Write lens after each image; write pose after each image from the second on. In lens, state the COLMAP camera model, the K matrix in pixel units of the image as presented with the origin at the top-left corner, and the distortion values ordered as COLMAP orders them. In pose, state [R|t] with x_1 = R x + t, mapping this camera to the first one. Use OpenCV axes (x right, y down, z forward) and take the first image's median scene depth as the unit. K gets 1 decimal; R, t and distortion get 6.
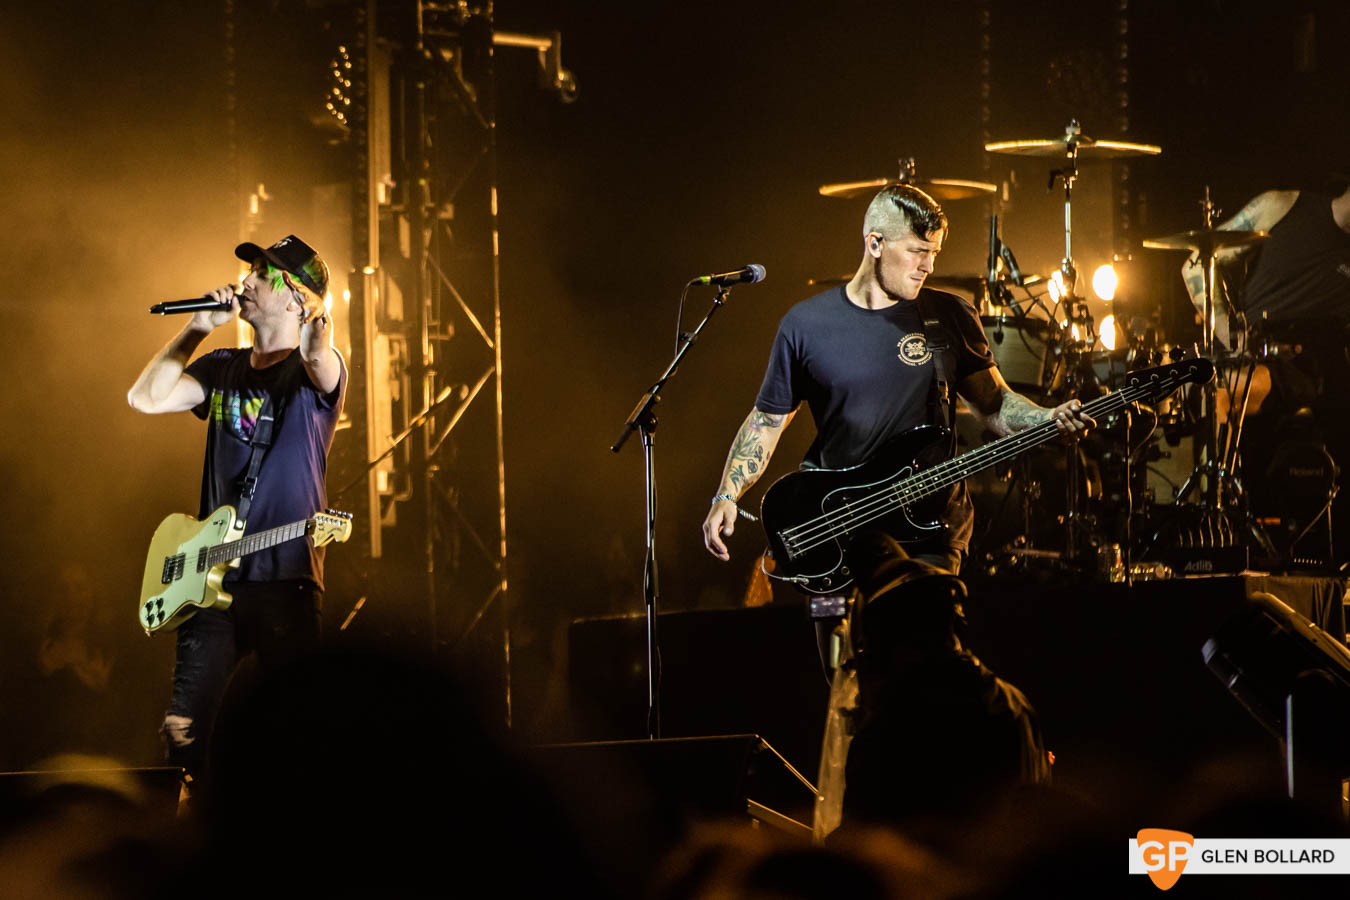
lens RADIAL K [[7742.6, 0, 675.0], [0, 7742.6, 450.1], [0, 0, 1]] dist [-0.059468, 0.000000]
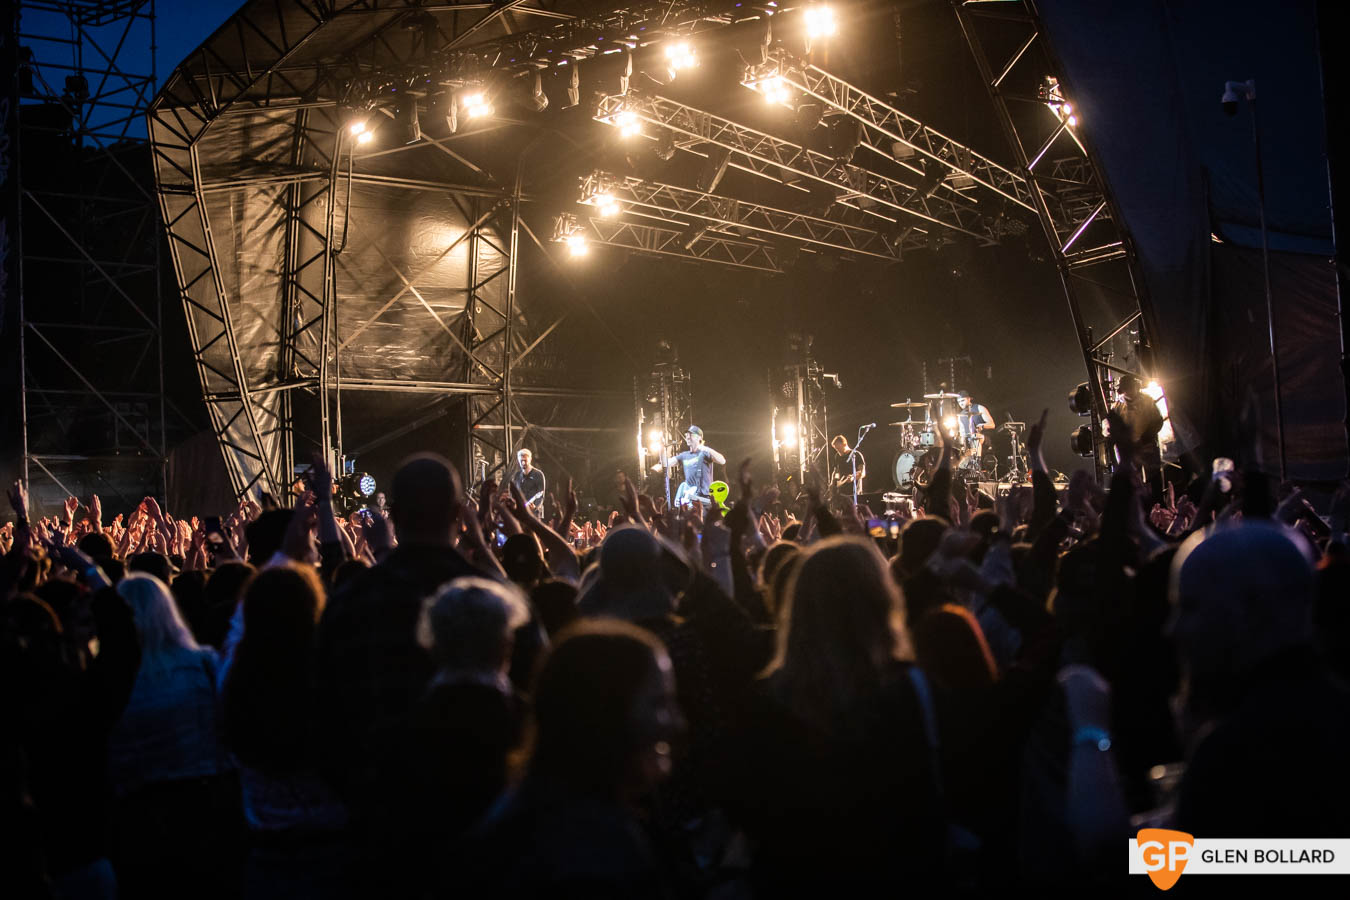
lens RADIAL K [[2747.5, 0, 679.5], [0, 2747.5, 448.0], [0, 0, 1]] dist [0.638310, 0.000000]
pose [[0.995563, -0.027013, -0.090141, 0.040026], [0.026655, 0.999631, -0.005174, -0.001726], [0.090247, 0.002748, 0.995916, -0.707113]]
